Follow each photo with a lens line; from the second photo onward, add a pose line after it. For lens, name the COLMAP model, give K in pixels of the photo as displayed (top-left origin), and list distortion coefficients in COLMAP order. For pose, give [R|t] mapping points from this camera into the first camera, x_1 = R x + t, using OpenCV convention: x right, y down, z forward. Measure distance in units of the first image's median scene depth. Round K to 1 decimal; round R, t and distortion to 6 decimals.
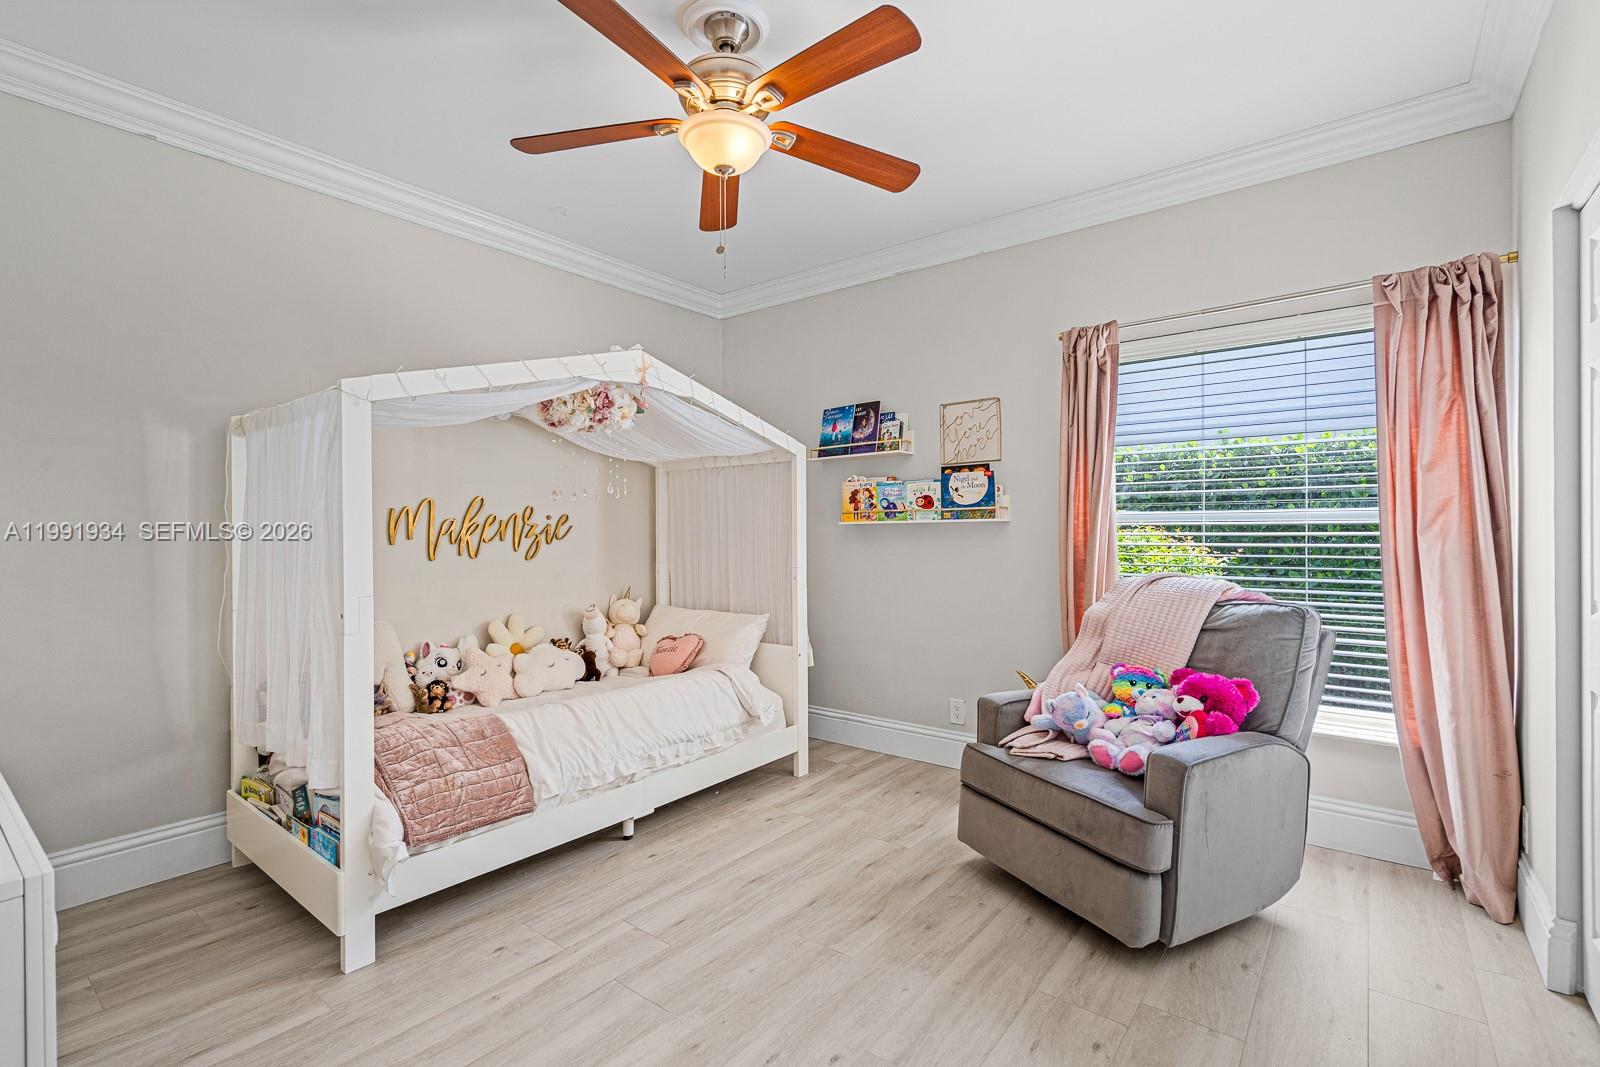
lens RADIAL K [[724.6, 0, 800.8], [0, 724.6, 534.6], [0, 0, 1]] dist [-0.001175, -0.000092]
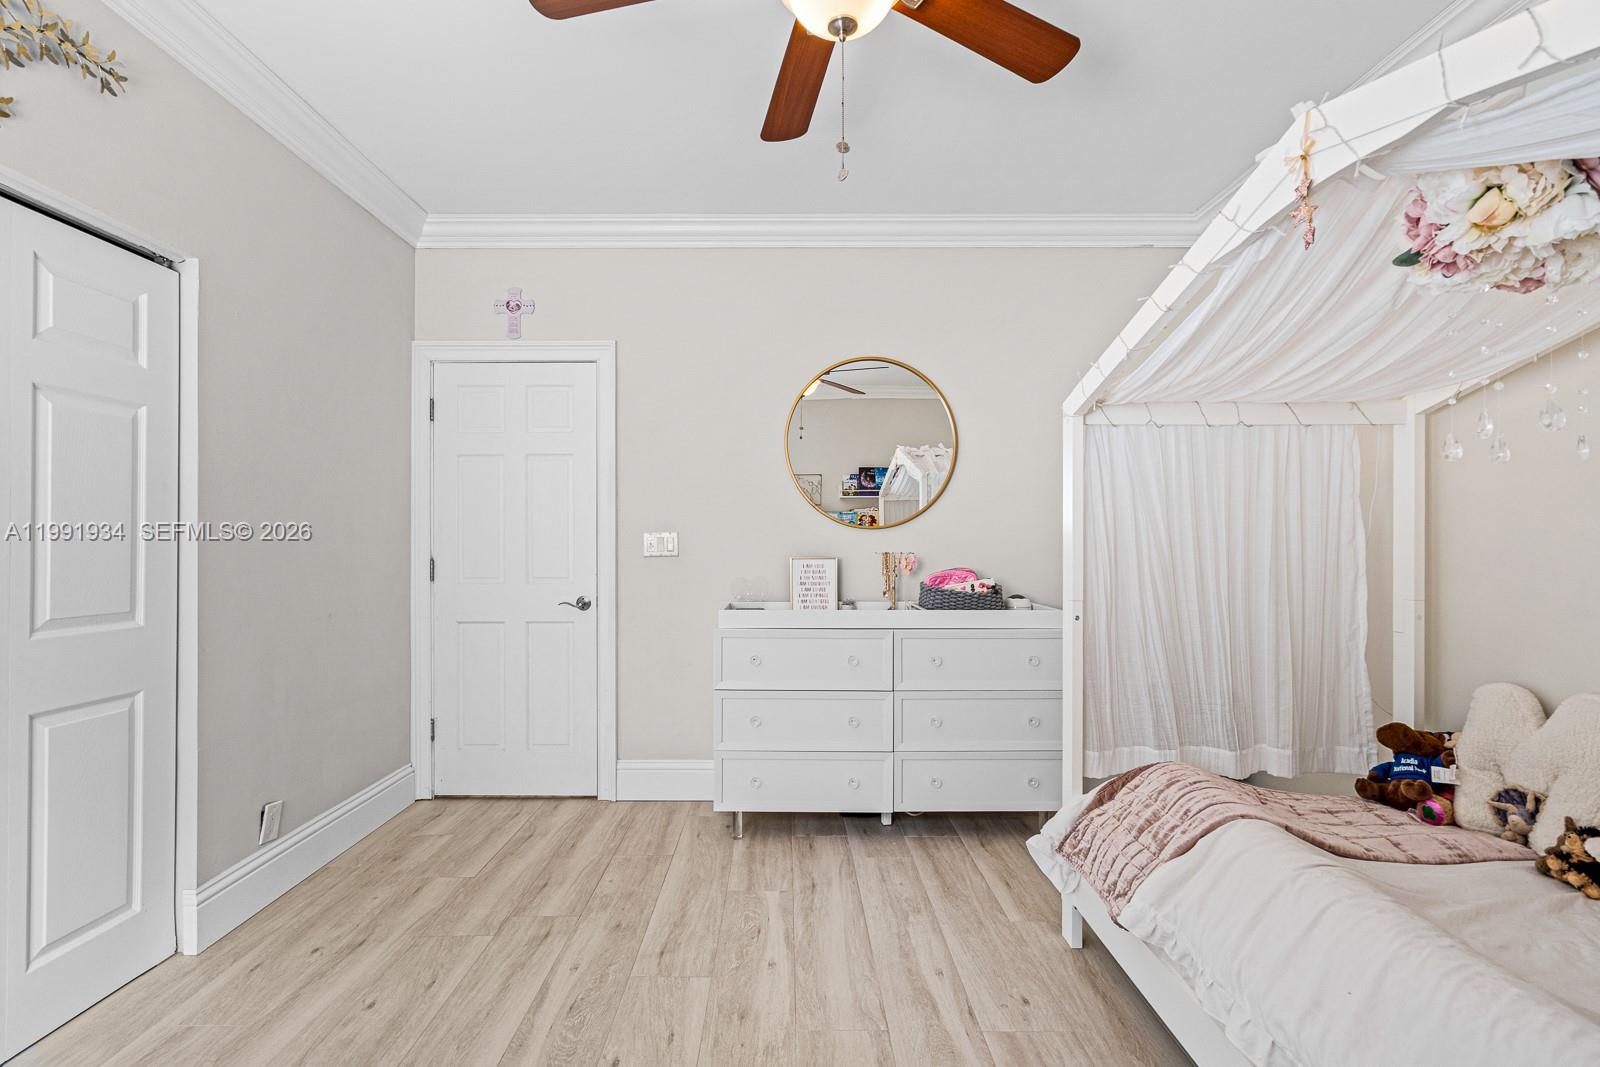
lens RADIAL K [[724.6, 0, 793.0], [0, 724.6, 538.7], [0, 0, 1]] dist [-0.001175, -0.000092]
pose [[-0.786302, -0.003751, -0.617831, 0.426064], [0.001046, 0.999972, -0.007403, -0.000833], [0.617842, -0.006467, -0.786276, 1.743698]]
